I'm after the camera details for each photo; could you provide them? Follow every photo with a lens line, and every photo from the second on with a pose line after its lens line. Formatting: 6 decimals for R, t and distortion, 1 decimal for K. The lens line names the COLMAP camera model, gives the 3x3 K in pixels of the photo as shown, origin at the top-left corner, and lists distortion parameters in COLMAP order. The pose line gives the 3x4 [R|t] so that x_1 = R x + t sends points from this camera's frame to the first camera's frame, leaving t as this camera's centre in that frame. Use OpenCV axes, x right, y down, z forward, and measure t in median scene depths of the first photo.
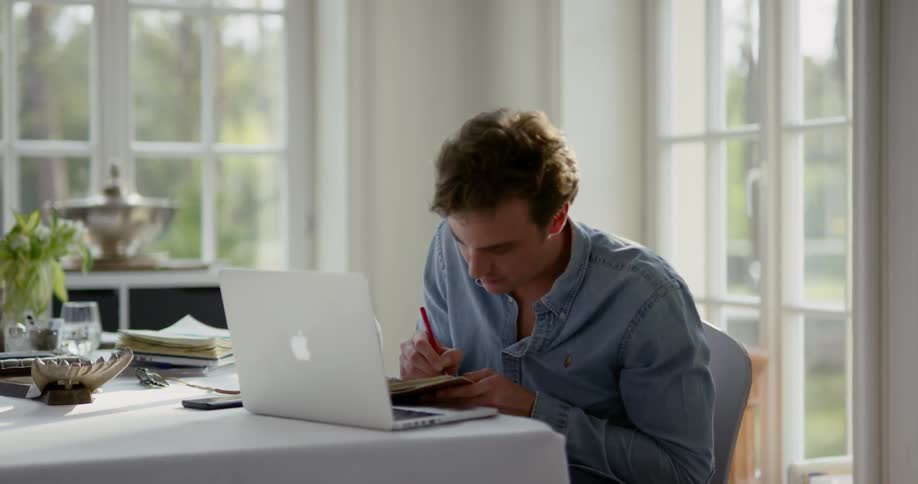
lens RADIAL K [[1556.6, 0, 459.0], [0, 1556.6, 242.0], [0, 0, 1]] dist [0.024166, 0.208902]
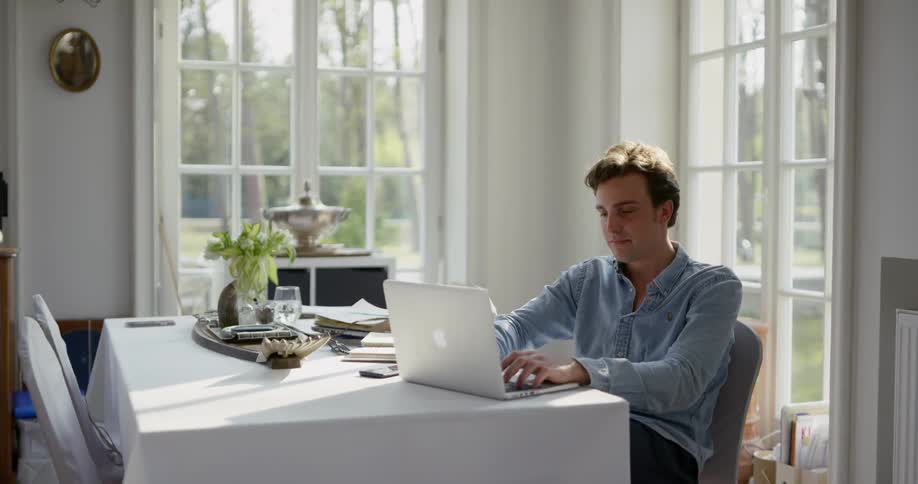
lens RADIAL K [[1082.5, 0, 459.0], [0, 1082.5, 242.0], [0, 0, 1]] dist [-0.002394, 0.008027]
pose [[0.997674, 0.013833, -0.066749, -0.017346], [-0.012282, 0.999646, 0.023584, -0.027407], [0.067051, -0.022709, 0.997491, 0.009739]]
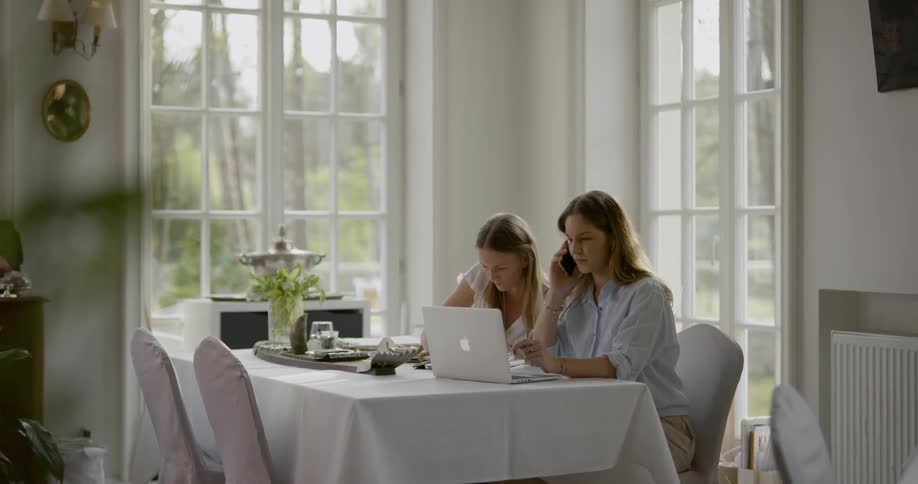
lens RADIAL K [[1556.6, 0, 459.0], [0, 1556.6, 242.0], [0, 0, 1]] dist [0.024166, 0.208902]
pose [[0.998420, 0.002659, 0.056126, -0.189403], [-0.002103, 0.999948, -0.009950, -0.029732], [-0.056149, 0.009816, 0.998374, -0.661918]]
